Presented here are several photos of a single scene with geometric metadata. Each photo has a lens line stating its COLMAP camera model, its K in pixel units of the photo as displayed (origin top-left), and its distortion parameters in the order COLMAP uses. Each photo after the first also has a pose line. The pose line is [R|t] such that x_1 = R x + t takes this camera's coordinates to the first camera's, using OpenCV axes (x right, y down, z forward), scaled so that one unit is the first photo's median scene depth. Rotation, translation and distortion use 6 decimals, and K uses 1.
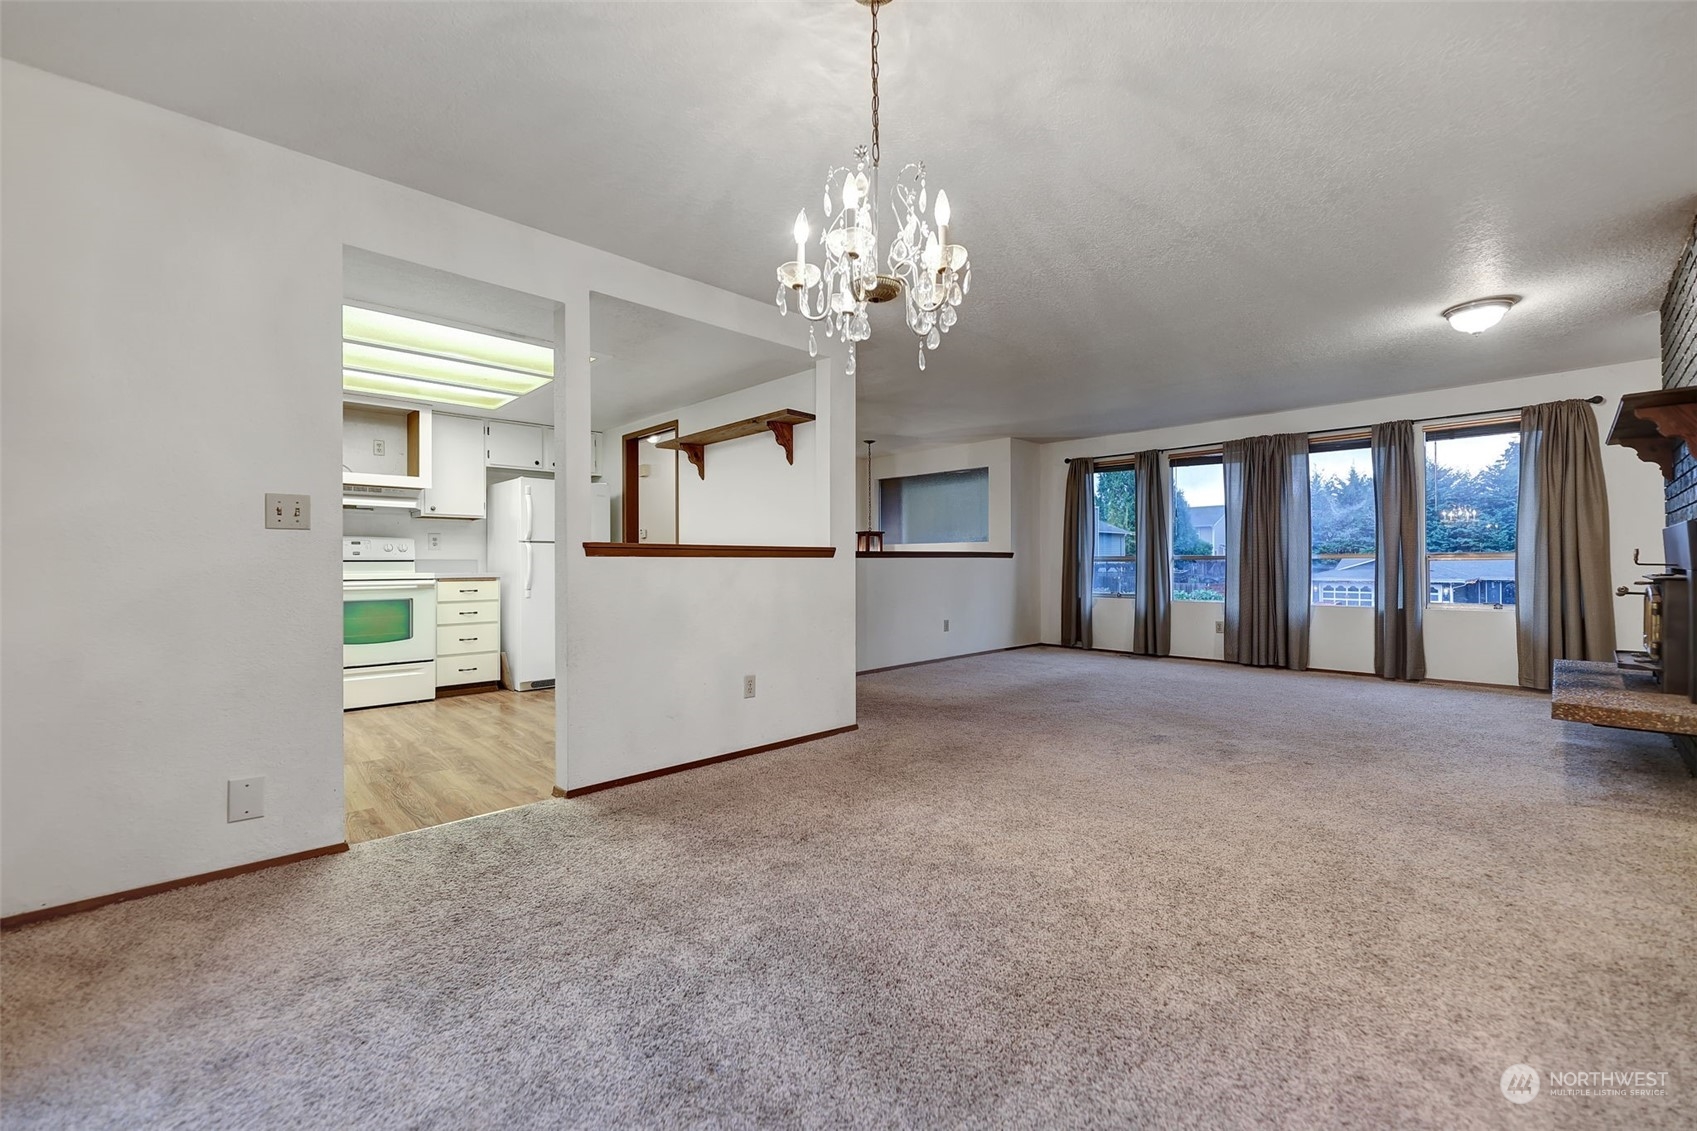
lens RADIAL K [[692.2, 0, 851.5], [0, 692.2, 563.2], [0, 0, 1]] dist [-0.001472, 0.000133]
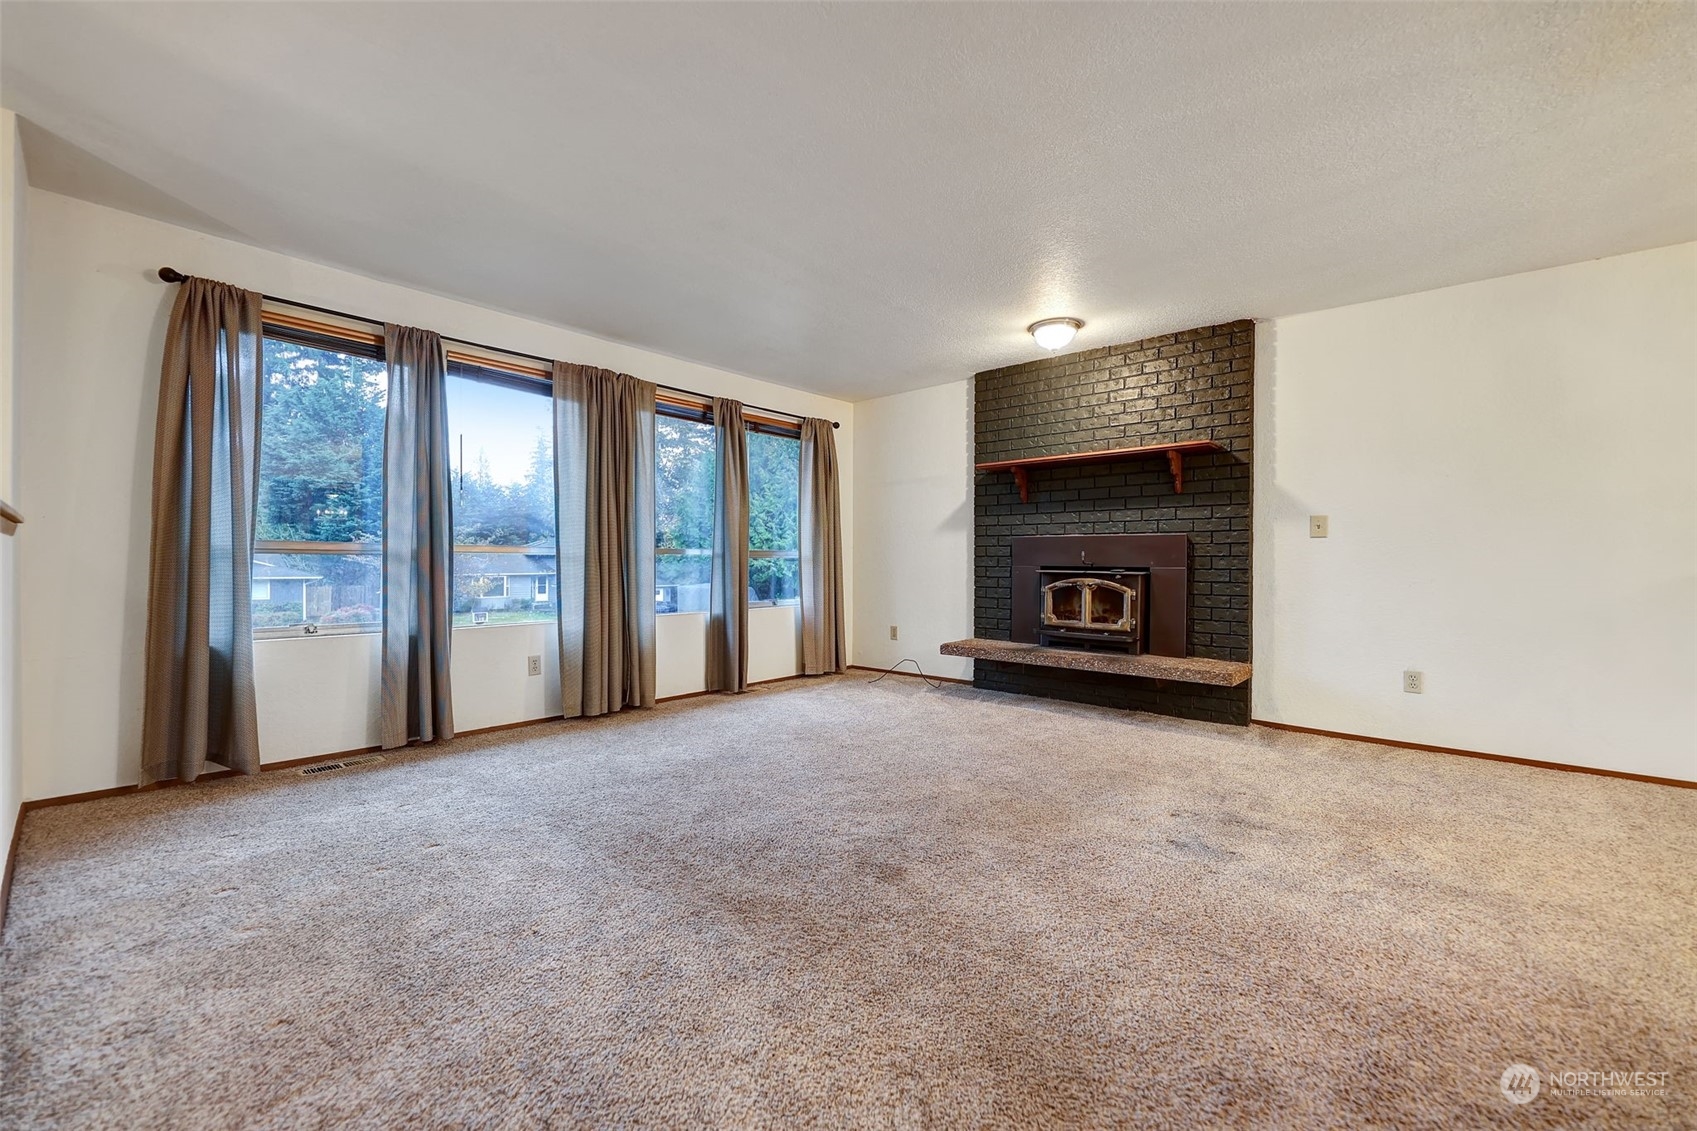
lens RADIAL K [[692.2, 0, 850.1], [0, 692.2, 564.6], [0, 0, 1]] dist [-0.001472, 0.000133]
pose [[-0.045961, 0.009923, 0.998894, -0.080759], [0.001394, 0.999950, -0.009869, 0.011358], [-0.998942, 0.000939, -0.045972, 0.748625]]
